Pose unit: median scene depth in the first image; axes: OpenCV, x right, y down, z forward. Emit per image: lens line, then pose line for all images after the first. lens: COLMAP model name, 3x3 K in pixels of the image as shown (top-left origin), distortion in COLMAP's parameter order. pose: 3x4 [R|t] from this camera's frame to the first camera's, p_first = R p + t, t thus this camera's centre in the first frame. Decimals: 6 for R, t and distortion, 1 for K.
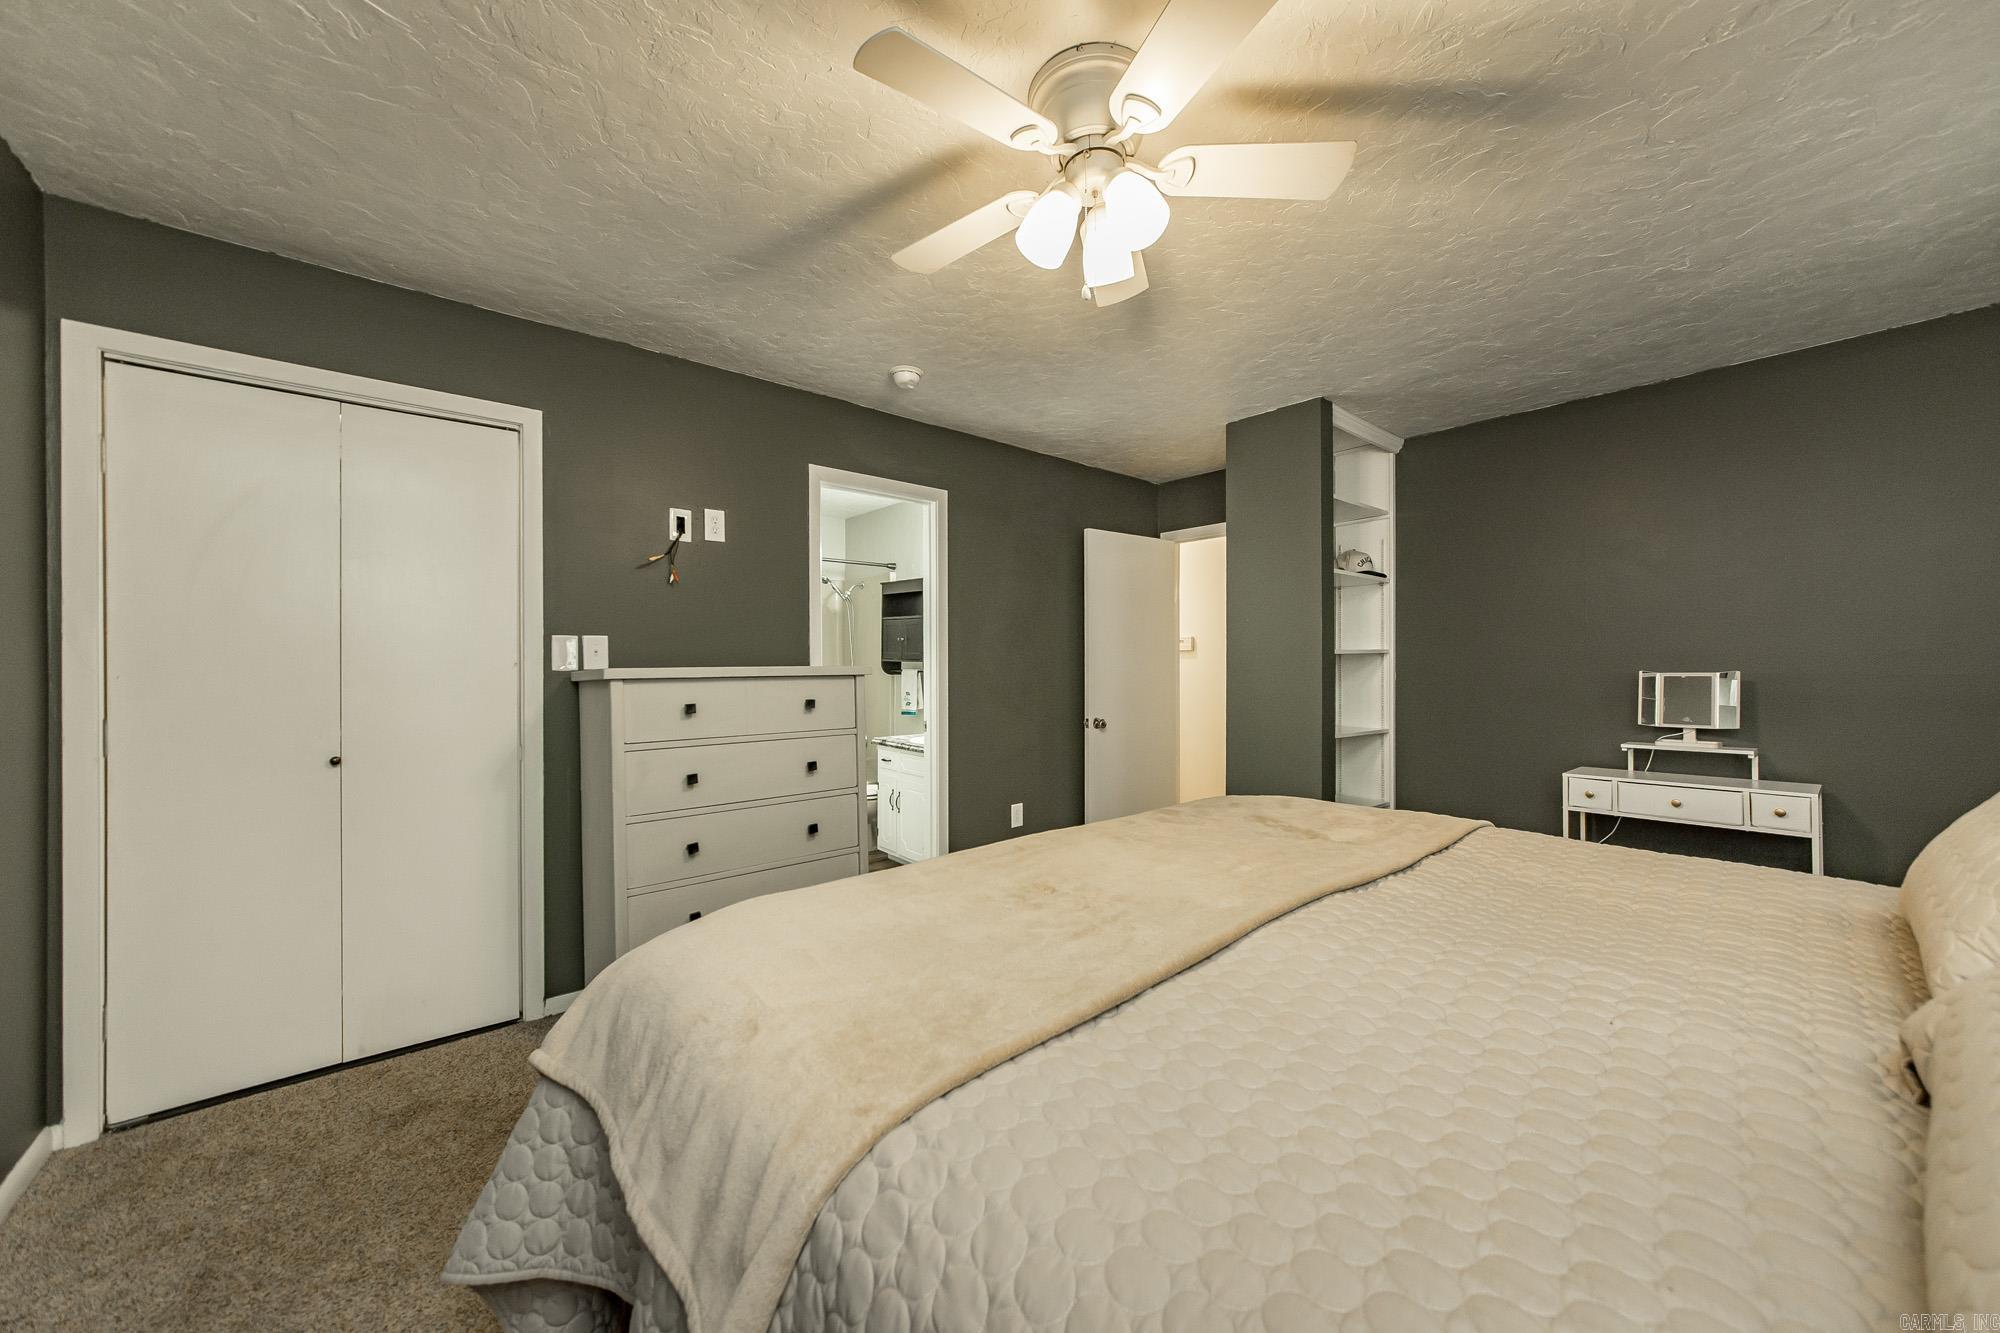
lens RADIAL K [[726.1, 0, 1002.4], [0, 726.1, 670.6], [0, 0, 1]] dist [-0.003662, 0.000362]
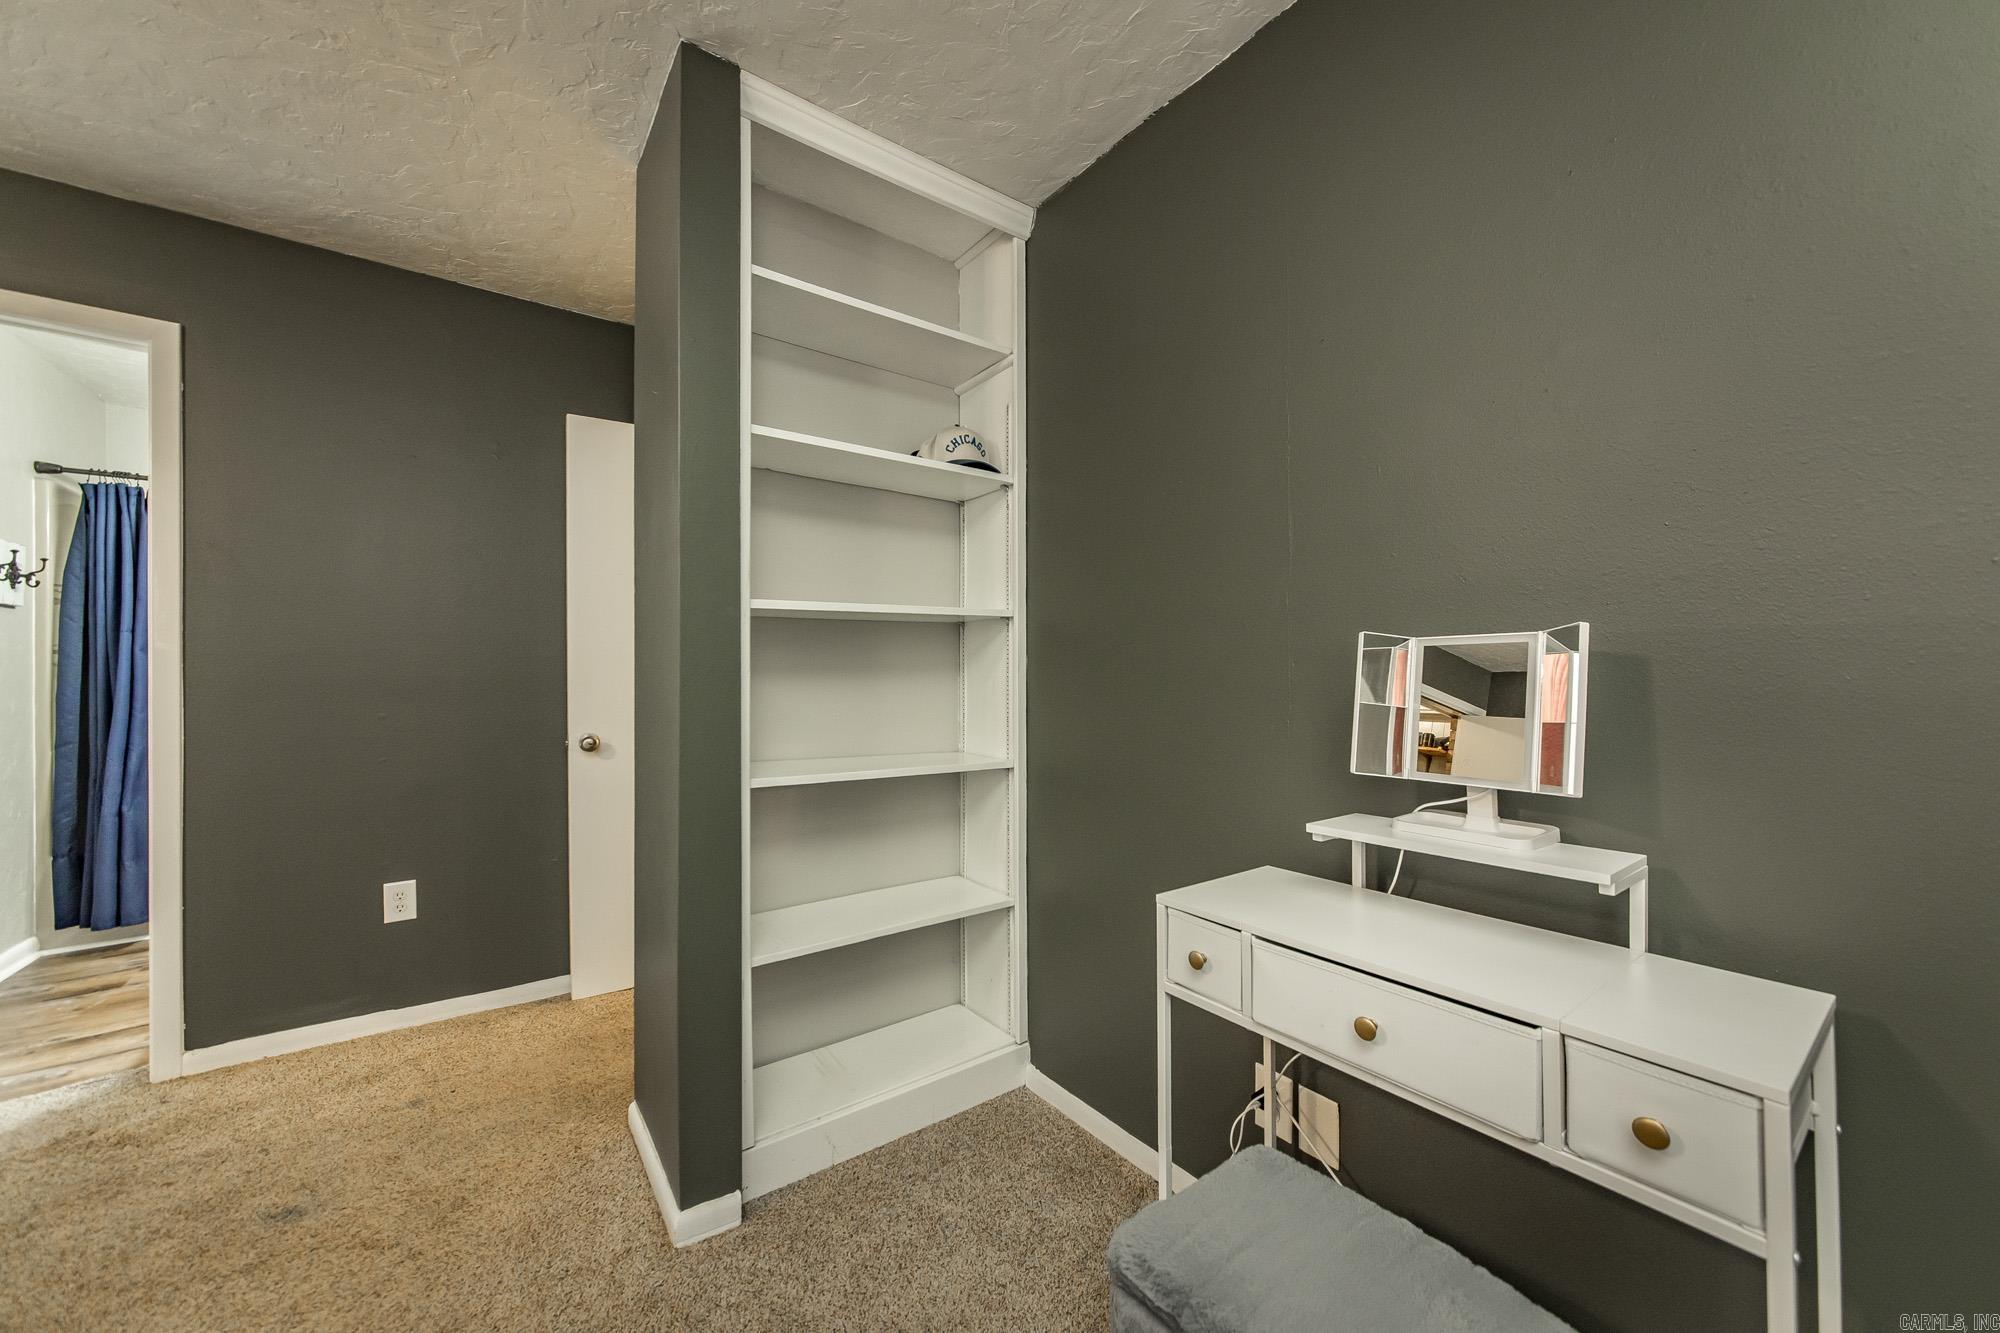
lens RADIAL K [[726.1, 0, 1002.9], [0, 726.1, 675.6], [0, 0, 1]] dist [-0.003662, 0.000362]
pose [[0.996758, 0.003104, -0.080402, 0.561820], [-0.003325, 0.999991, -0.002616, 0.018858], [0.080394, 0.002875, 0.996759, 0.467910]]
